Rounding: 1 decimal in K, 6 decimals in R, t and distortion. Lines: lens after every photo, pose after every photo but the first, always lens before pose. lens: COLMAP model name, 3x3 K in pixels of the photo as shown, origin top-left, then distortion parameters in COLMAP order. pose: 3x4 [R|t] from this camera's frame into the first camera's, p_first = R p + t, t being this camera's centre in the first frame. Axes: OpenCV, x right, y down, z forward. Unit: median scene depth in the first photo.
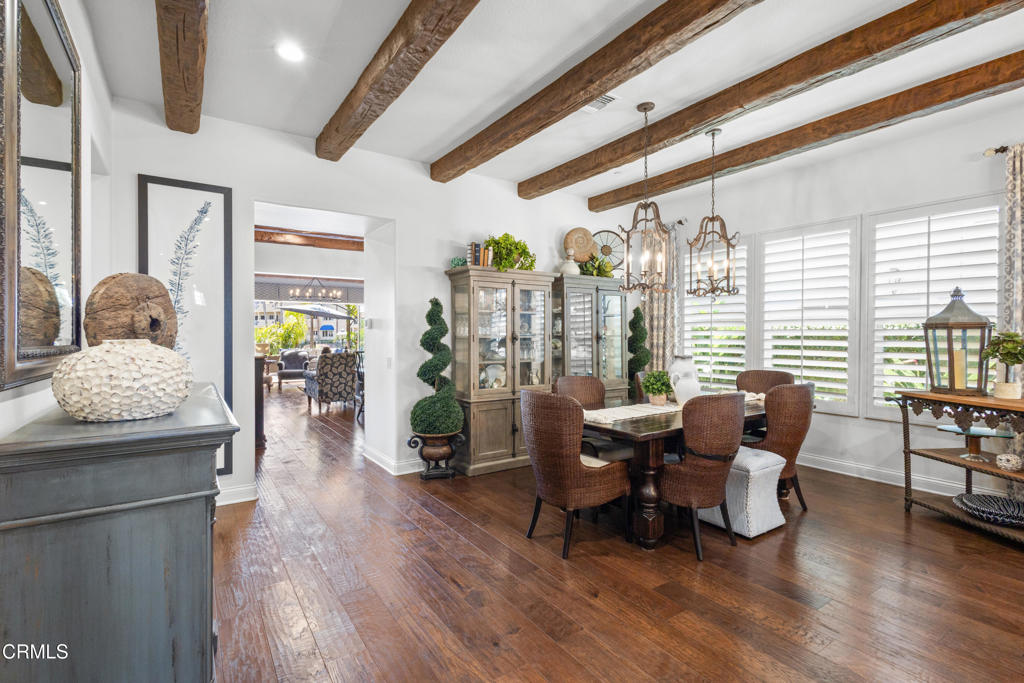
lens RADIAL K [[472.2, 0, 511.5], [0, 472.2, 332.8], [0, 0, 1]] dist [0.002623, -0.000094]
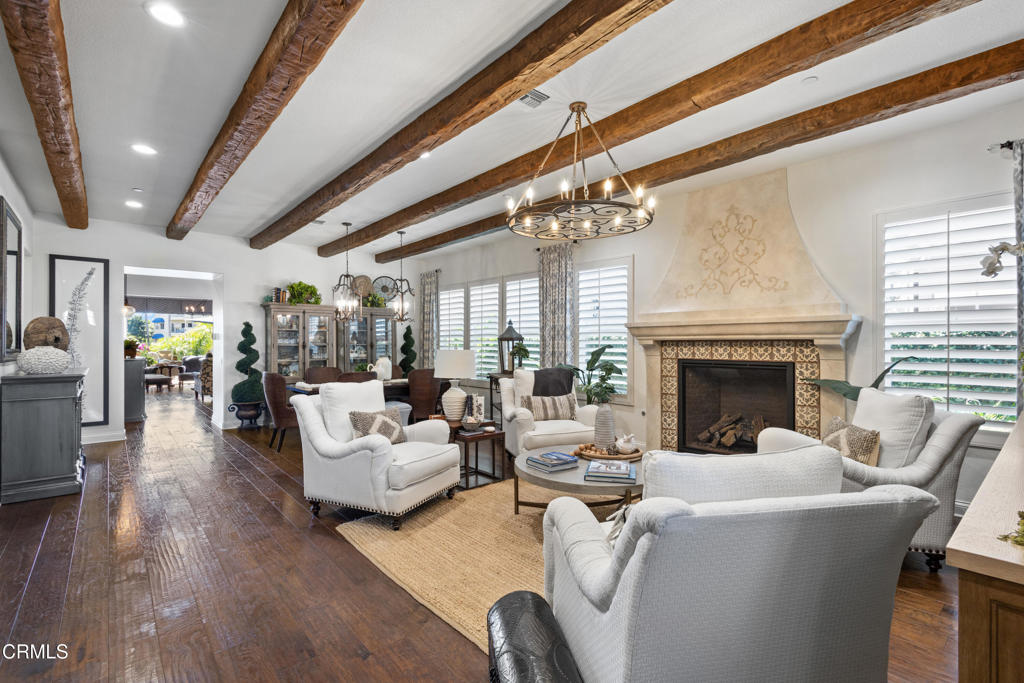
lens RADIAL K [[462.3, 0, 512.8], [0, 462.3, 337.1], [0, 0, 1]] dist [0.002332, -0.000116]
pose [[0.992904, 0.000851, 0.118915, 0.543748], [0.000061, 0.999971, -0.007662, -0.006337], [-0.118918, 0.007615, 0.992875, -0.691343]]
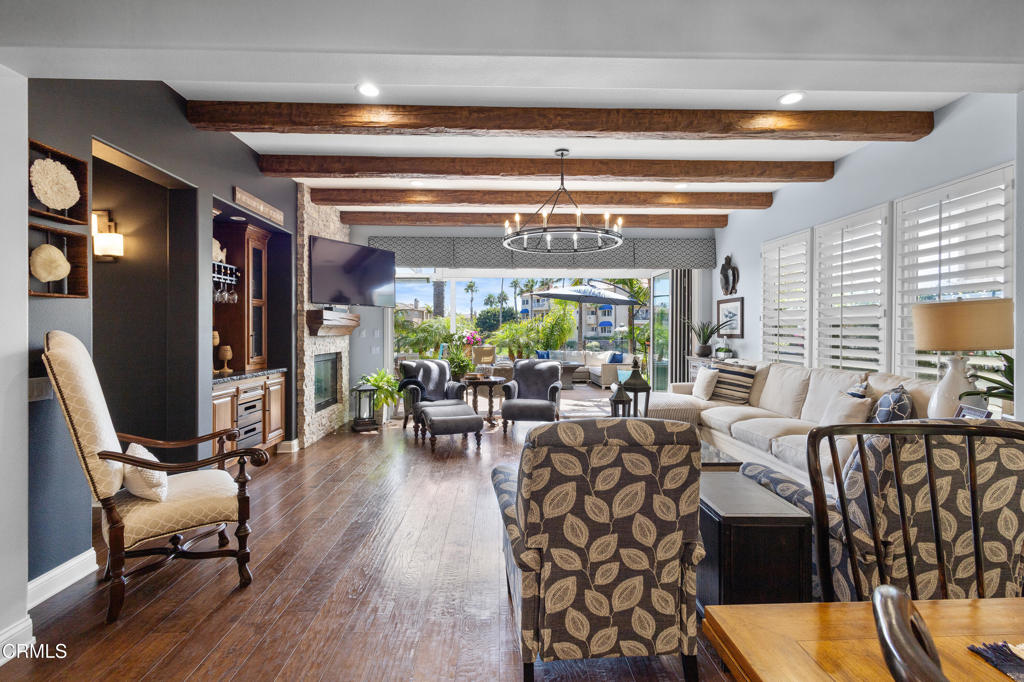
lens RADIAL K [[472.2, 0, 511.5], [0, 472.2, 332.3], [0, 0, 1]] dist [0.002623, -0.000094]
pose [[0.842187, 0.002429, -0.539180, -0.563213], [0.001362, 0.999977, 0.006632, 0.007823], [0.539184, -0.006320, 0.842164, 1.539411]]
